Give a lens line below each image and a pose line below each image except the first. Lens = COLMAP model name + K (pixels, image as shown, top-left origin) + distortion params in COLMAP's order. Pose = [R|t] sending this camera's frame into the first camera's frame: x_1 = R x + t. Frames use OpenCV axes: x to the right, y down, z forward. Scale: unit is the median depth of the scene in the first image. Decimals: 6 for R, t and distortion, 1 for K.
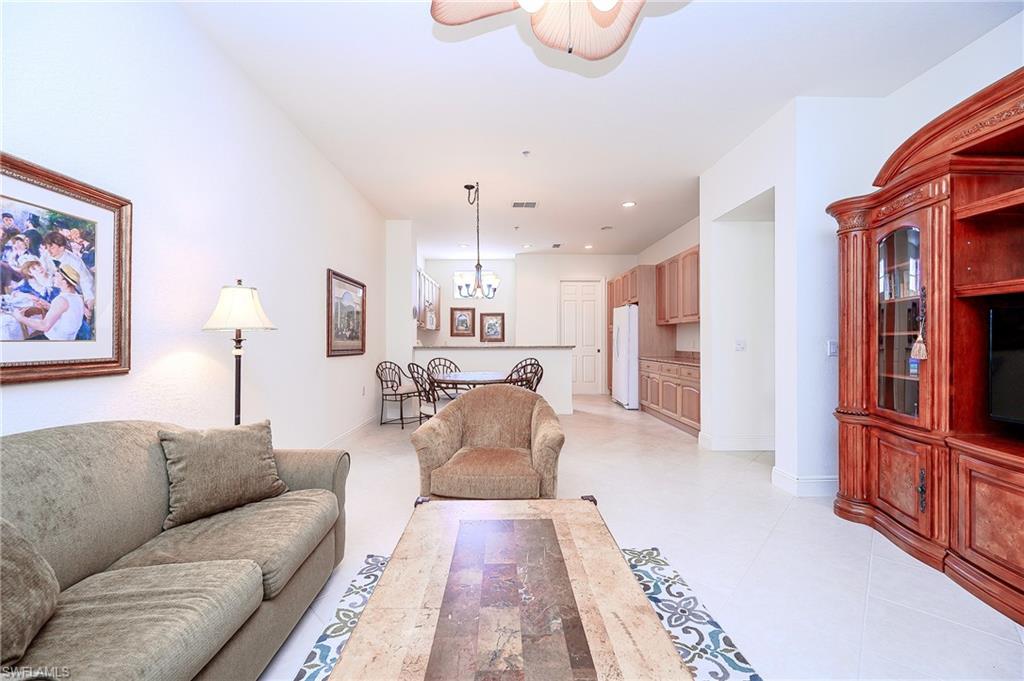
lens RADIAL K [[399.6, 0, 512.0], [0, 399.6, 340.5], [0, 0, 1]] dist [-0.000768, 0.000096]
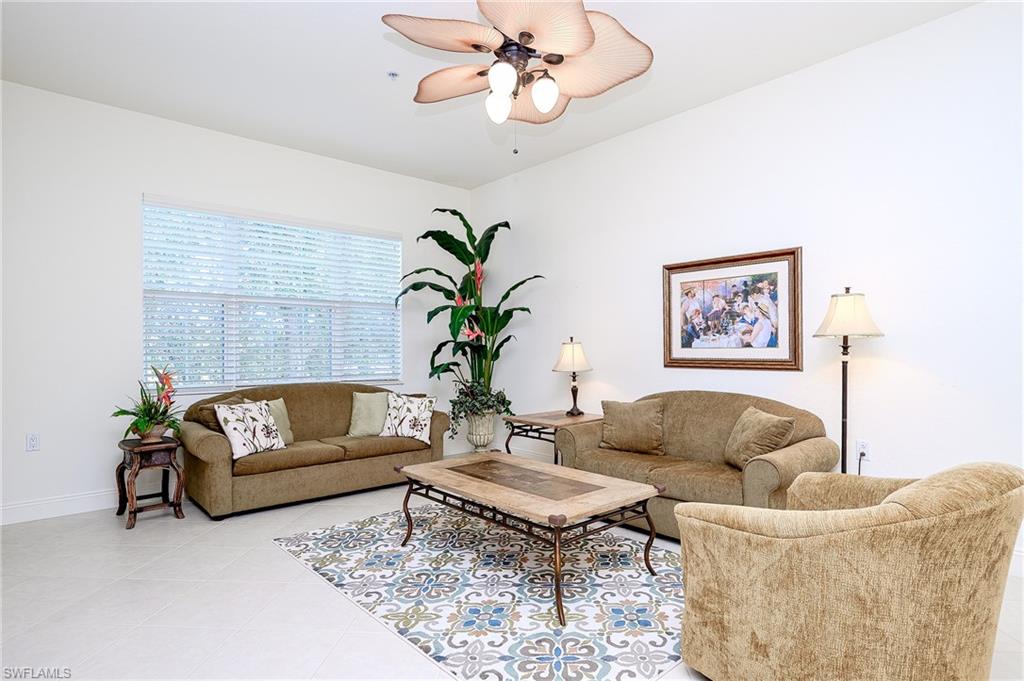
lens RADIAL K [[544.1, 0, 516.3], [0, 544.1, 351.7], [0, 0, 1]] dist [0.002369, -0.018367]
pose [[-0.764968, 0.007053, -0.644030, 1.117017], [0.005358, 0.999975, 0.004587, 0.001868], [0.644046, 0.000058, -0.764987, 1.969234]]
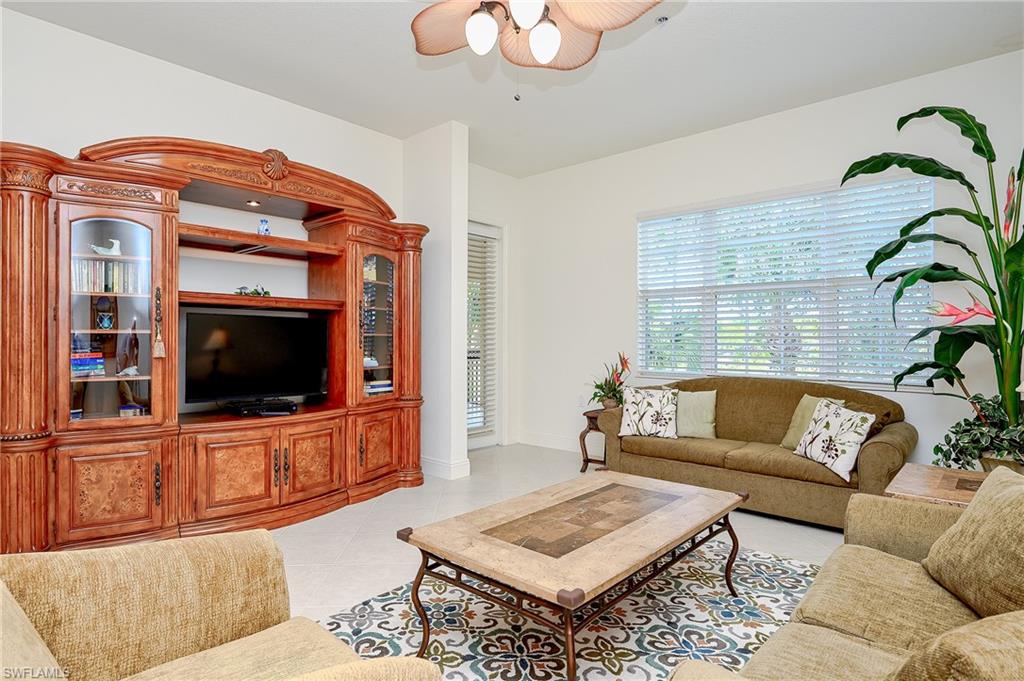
lens RADIAL K [[553.4, 0, 516.1], [0, 553.4, 338.8], [0, 0, 1]] dist [-0.000870, -0.000439]
pose [[-0.729636, -0.000875, 0.683835, -0.772899], [-0.001585, 0.999999, -0.000411, -0.001999], [-0.683834, -0.001384, -0.729637, 1.727888]]
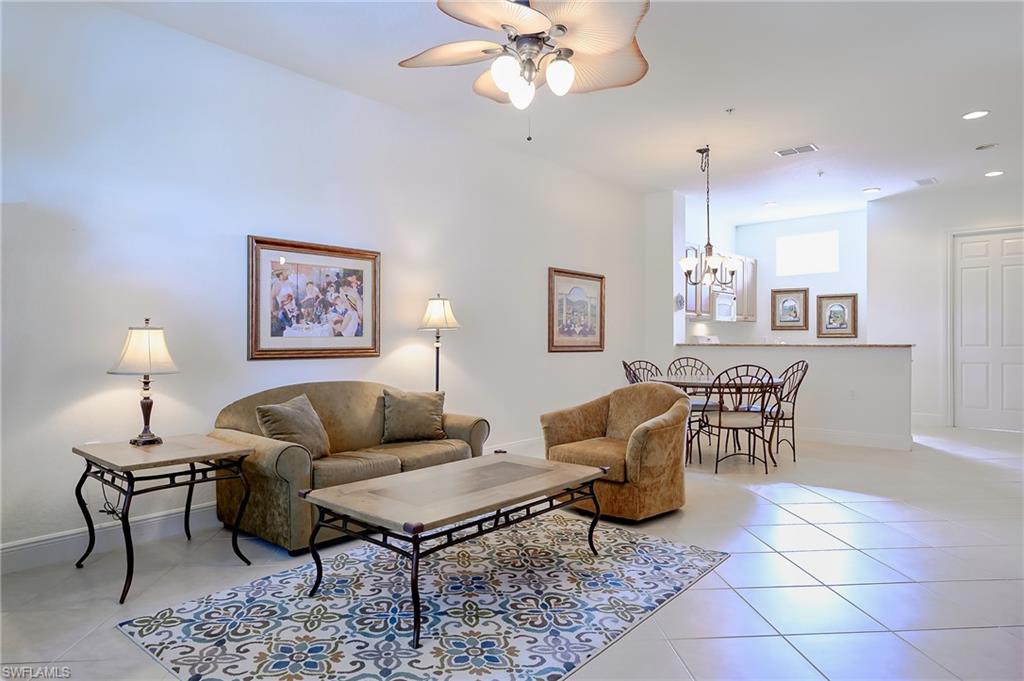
lens RADIAL K [[607.5, 0, 512.0], [0, 607.5, 340.5], [0, 0, 1]] dist [-0.019506, -0.000075]
pose [[0.738361, 0.002926, -0.674400, 1.248967], [0.001373, 0.999982, 0.005843, 0.001995], [0.674405, -0.005240, 0.738343, -0.537119]]
